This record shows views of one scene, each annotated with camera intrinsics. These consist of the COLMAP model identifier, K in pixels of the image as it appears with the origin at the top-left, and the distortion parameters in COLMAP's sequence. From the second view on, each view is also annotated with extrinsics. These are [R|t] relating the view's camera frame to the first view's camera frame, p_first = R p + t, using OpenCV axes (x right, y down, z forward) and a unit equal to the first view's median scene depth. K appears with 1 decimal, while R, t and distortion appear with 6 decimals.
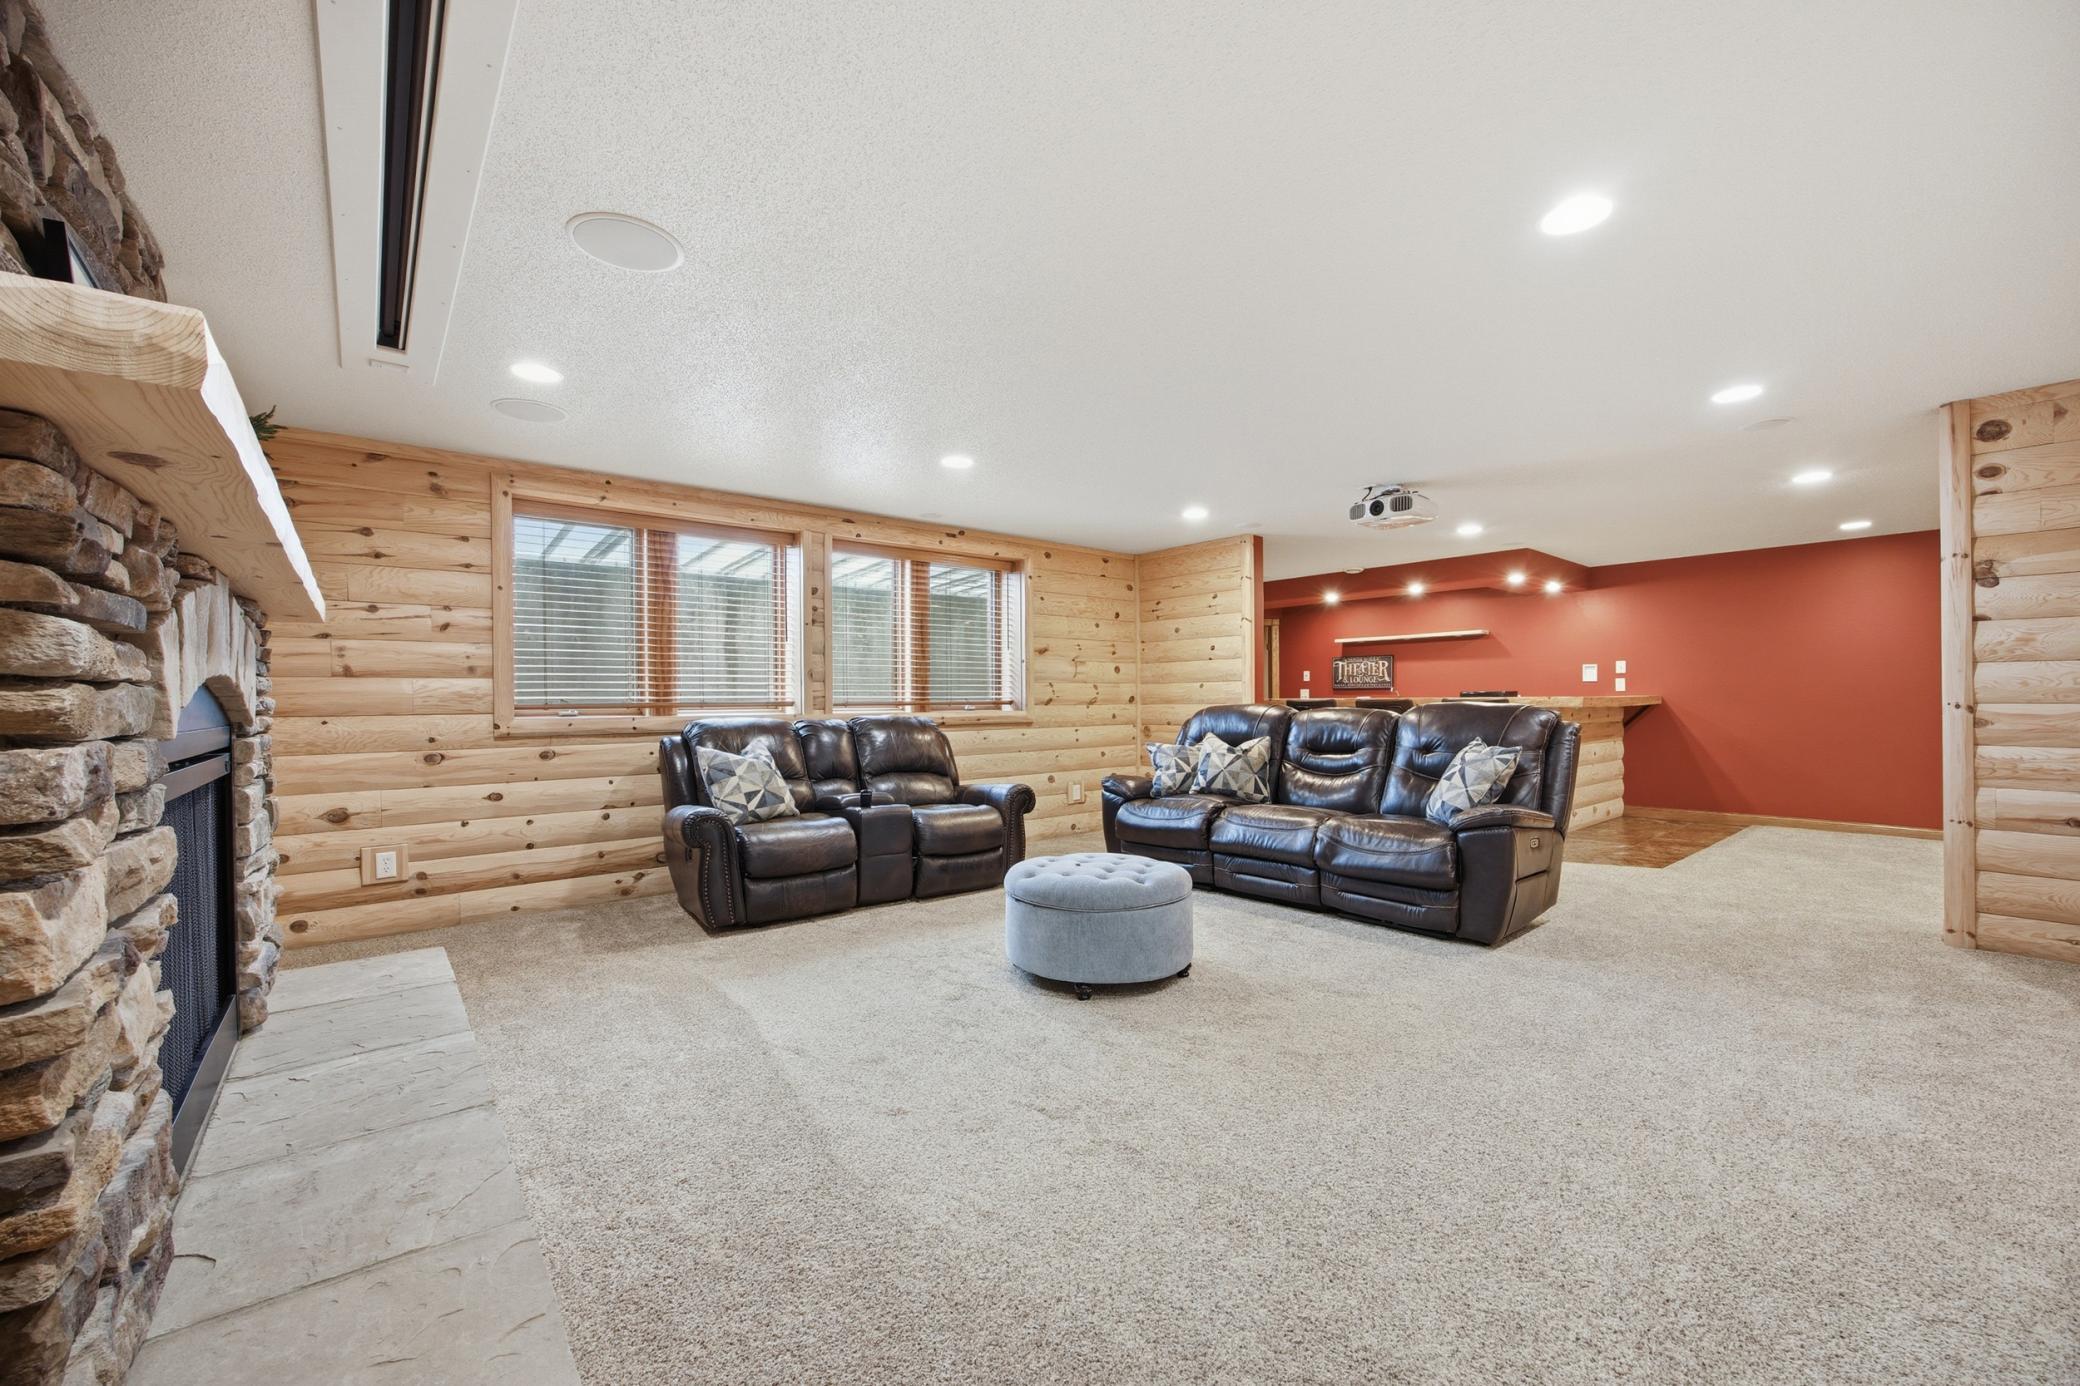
lens RADIAL K [[833.4, 0, 1062.5], [0, 833.4, 695.4], [0, 0, 1]] dist [-0.001285, 0.000050]
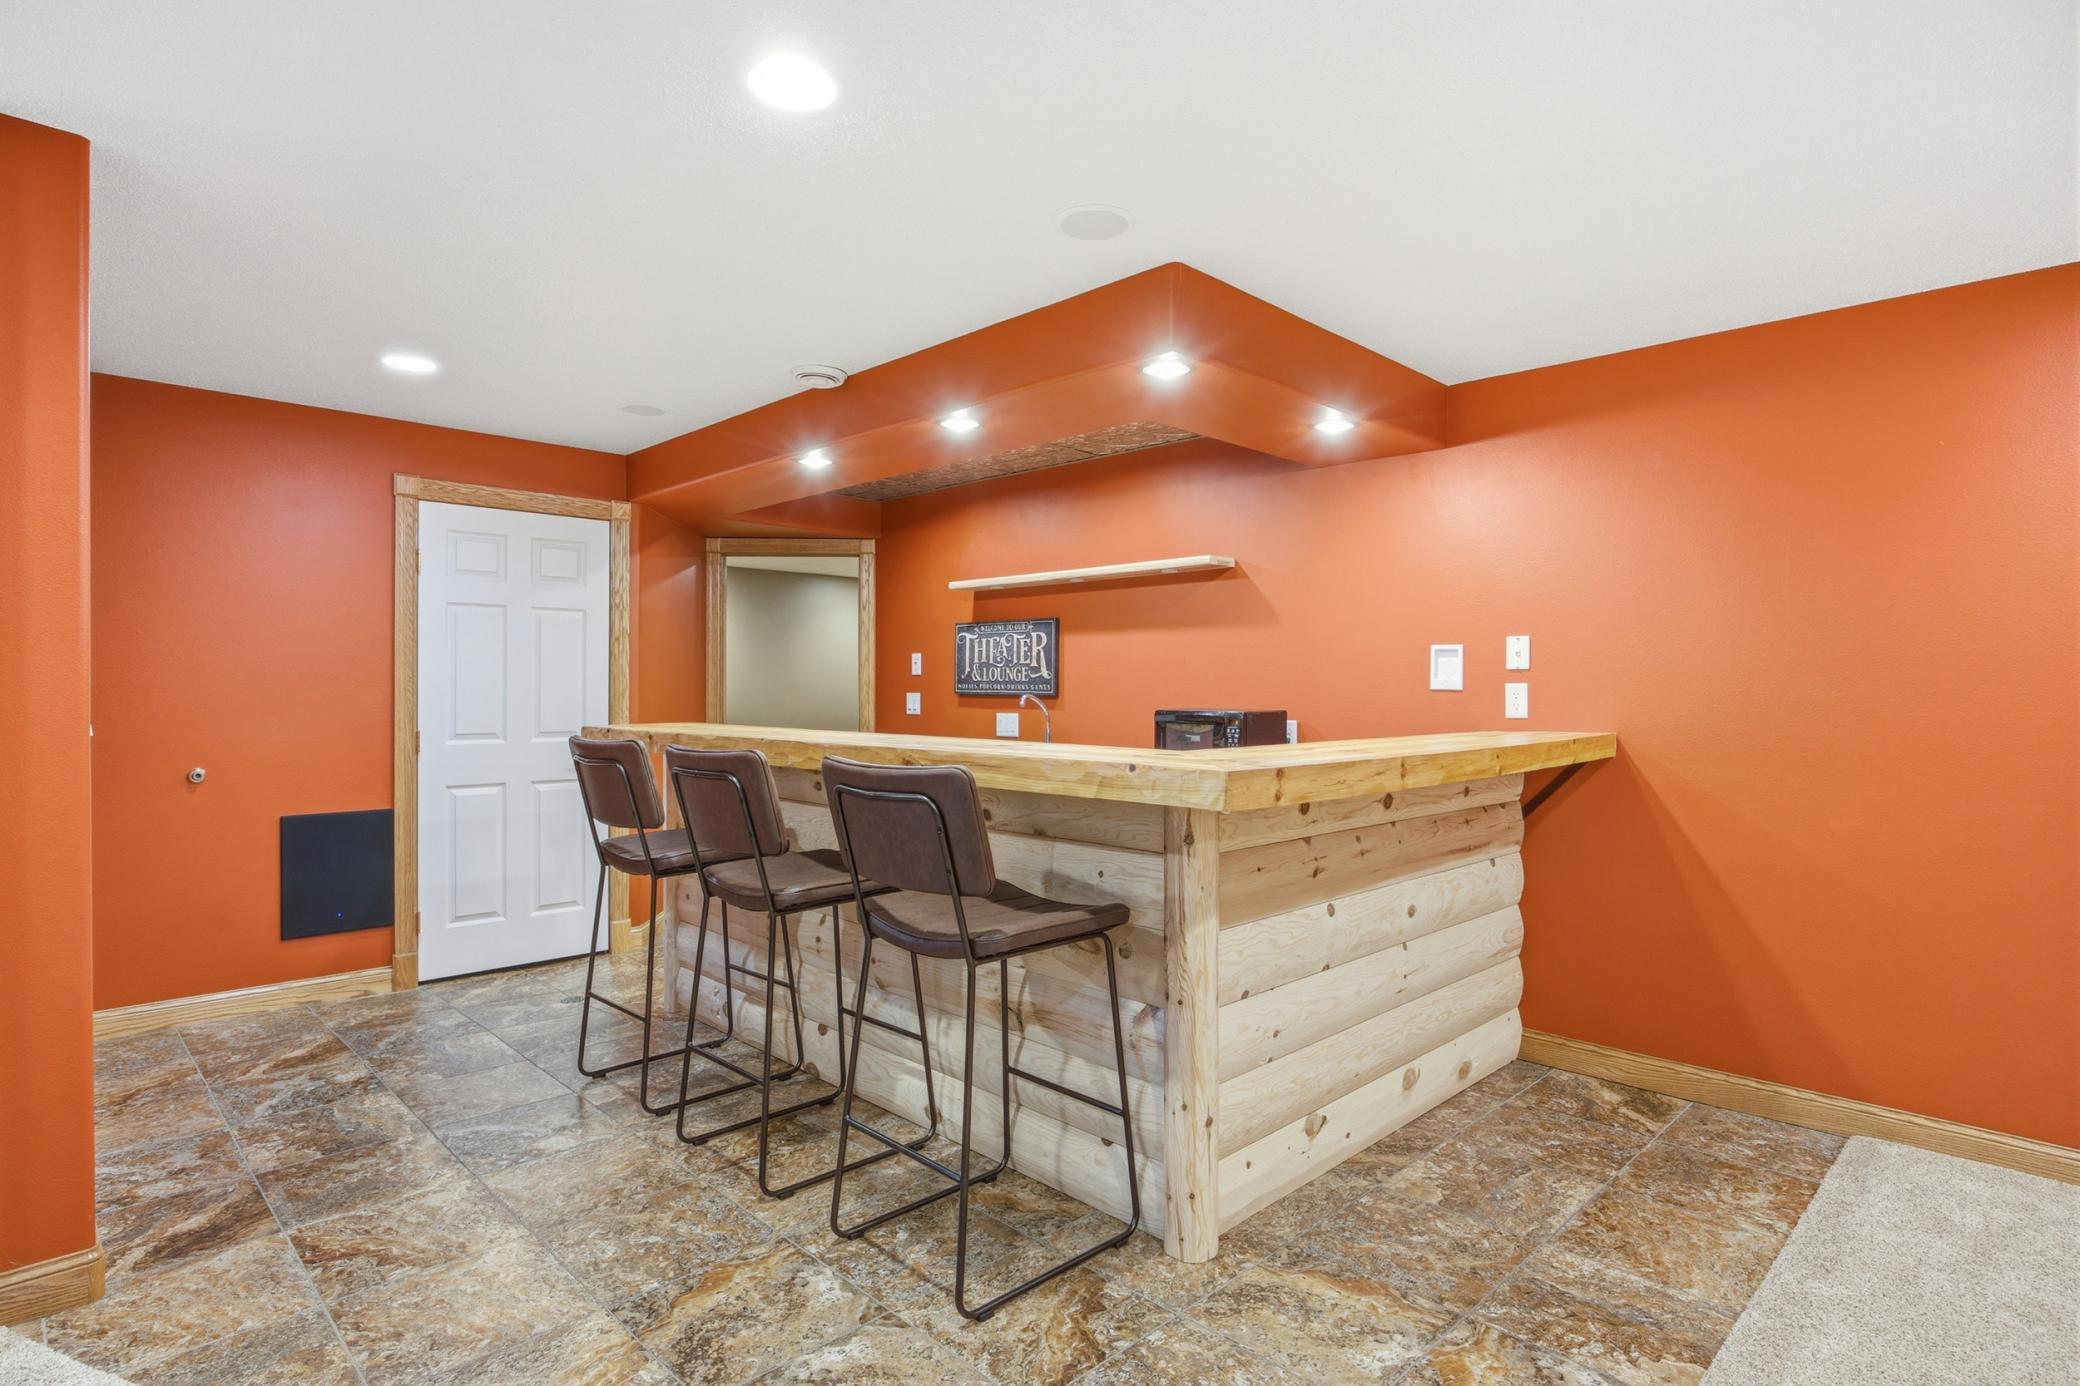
lens RADIAL K [[1085.8, 0, 1040.0], [0, 1085.8, 693.0], [0, 0, 1]] dist [-0.002284, -0.000192]
pose [[0.997048, 0.008116, 0.076353, 0.448855], [-0.008997, 0.999897, 0.011195, -0.020785], [-0.076254, -0.011849, 0.997018, 0.571366]]
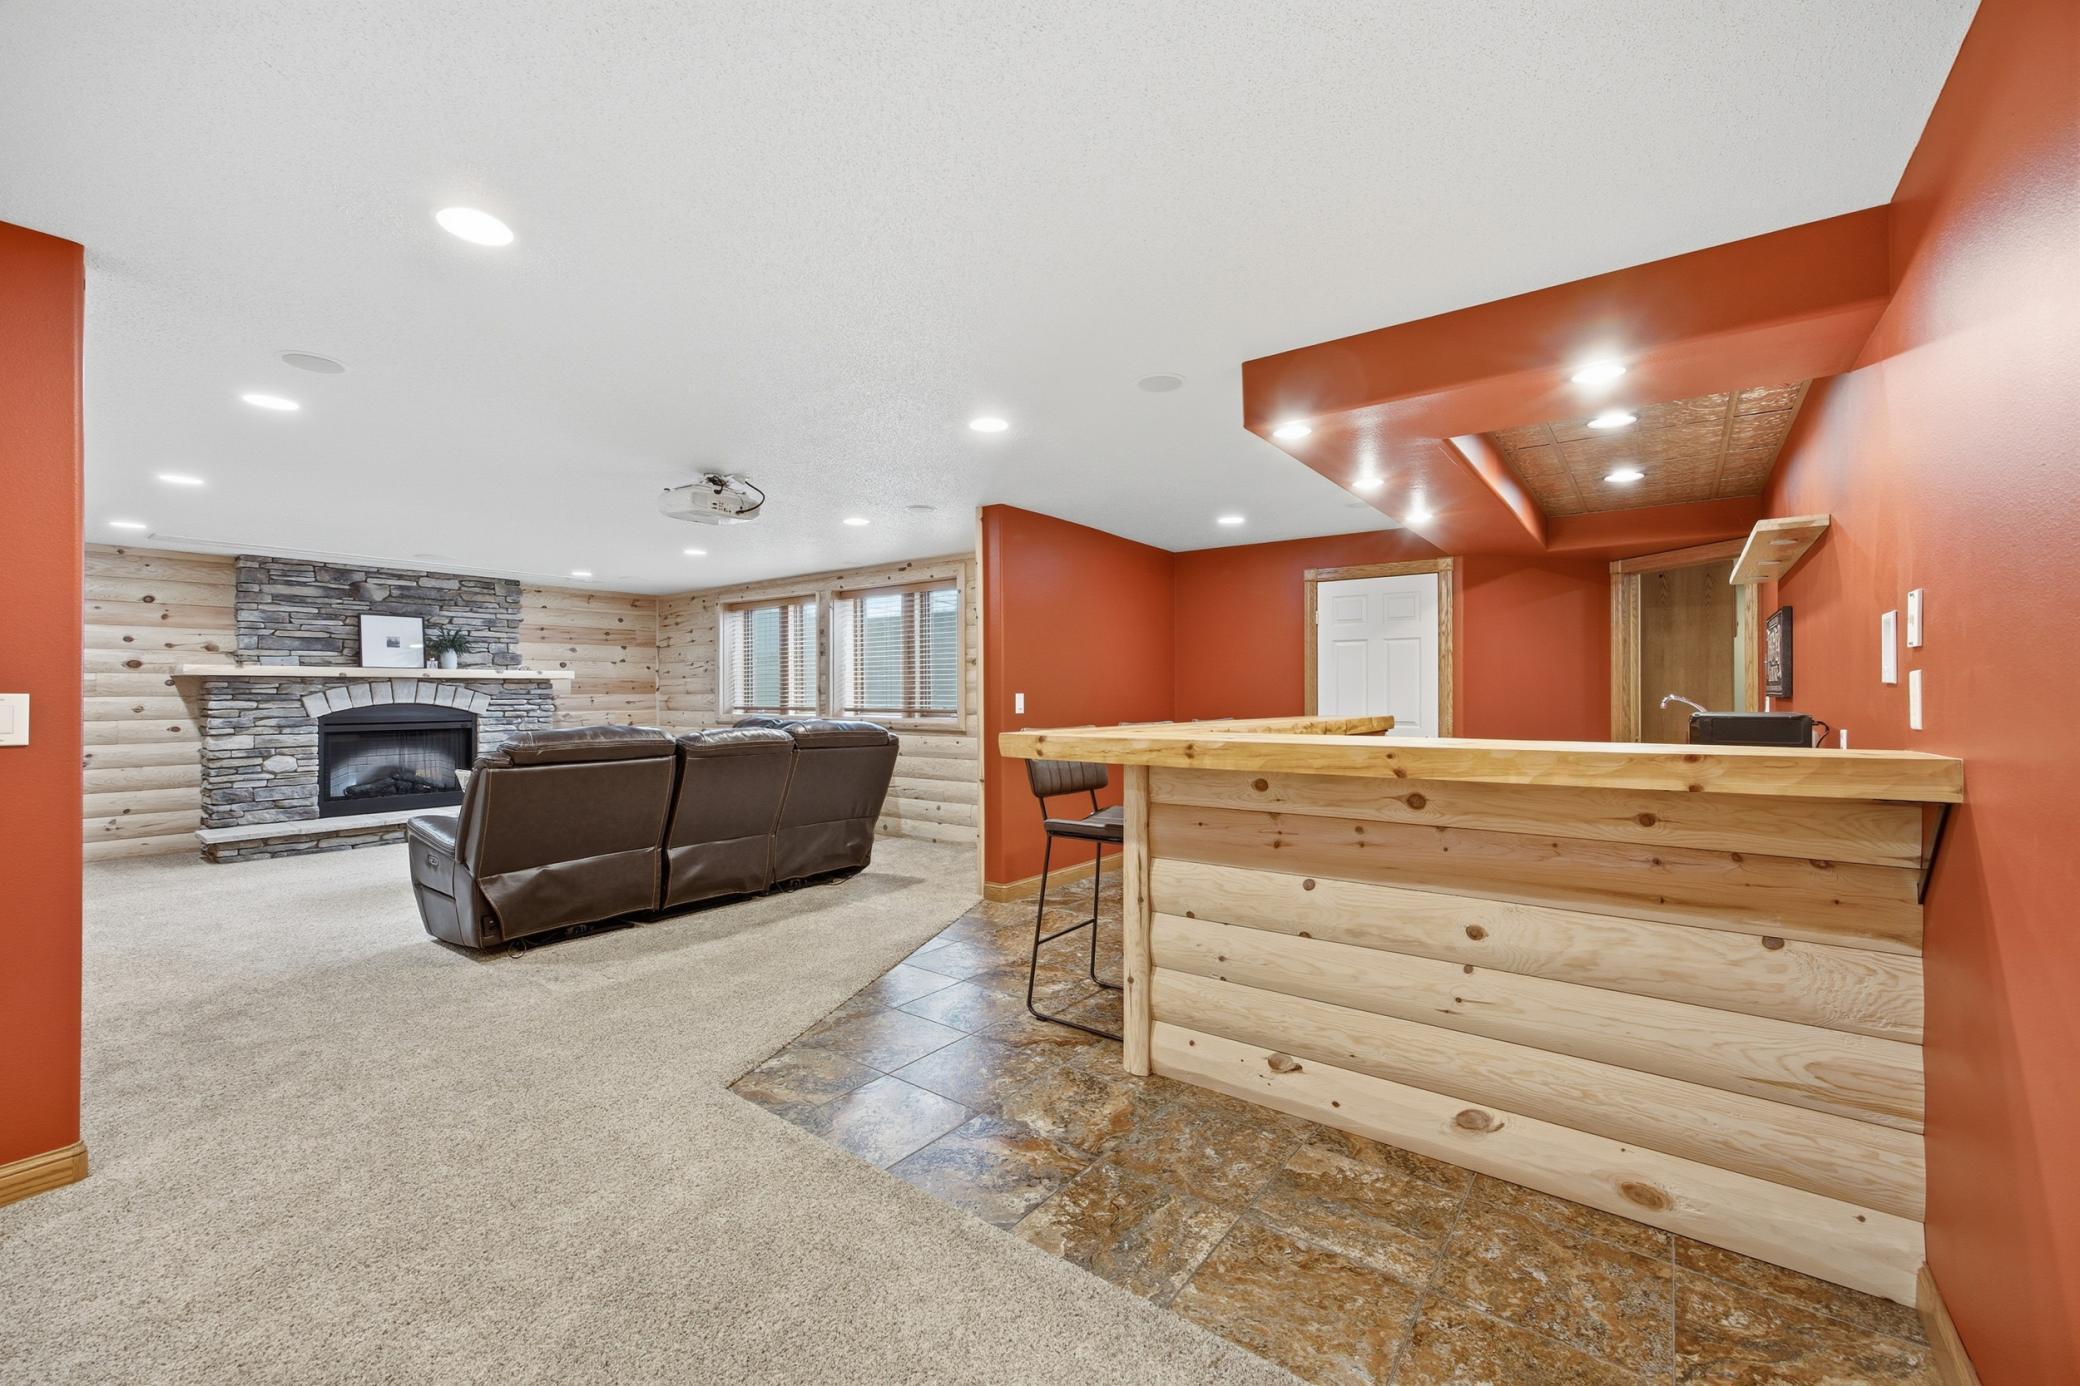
lens RADIAL K [[831.7, 0, 1027.3], [0, 831.7, 690.5], [0, 0, 1]] dist [-0.000362, 0.012620]
pose [[0.219651, 0.001111, -0.975578, 0.900634], [0.005163, 0.999984, 0.002301, -0.018377], [0.975565, -0.005543, 0.219642, 0.776587]]
